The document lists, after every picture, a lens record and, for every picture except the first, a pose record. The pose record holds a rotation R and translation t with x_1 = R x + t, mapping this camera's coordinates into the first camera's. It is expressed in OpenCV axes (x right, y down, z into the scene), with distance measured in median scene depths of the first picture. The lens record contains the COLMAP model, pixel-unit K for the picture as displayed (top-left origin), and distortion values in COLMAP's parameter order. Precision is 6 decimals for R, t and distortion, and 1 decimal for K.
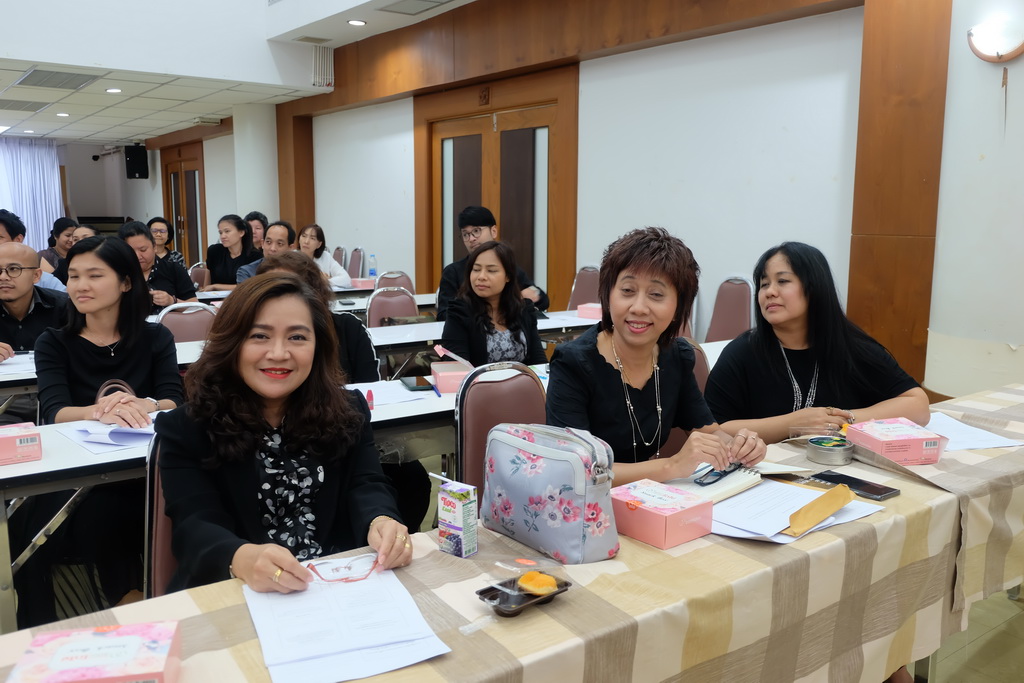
lens RADIAL K [[863.8, 0, 519.4], [0, 863.8, 329.7], [0, 0, 1]] dist [-0.017360, 0.019514]
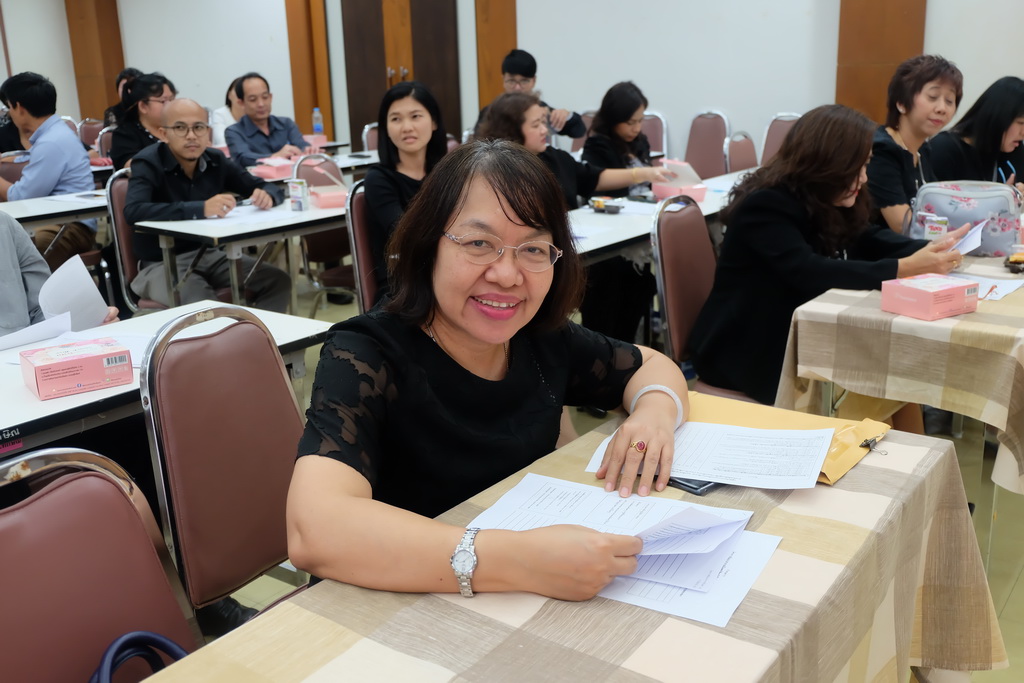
lens RADIAL K [[1004.1, 0, 511.7], [0, 1004.1, 339.2], [0, 0, 1]] dist [-0.025485, 0.000000]
pose [[0.954116, -0.112619, 0.277453, -0.237312], [0.073165, 0.986174, 0.148688, 0.011867], [-0.290362, -0.121565, 0.949164, -0.097804]]
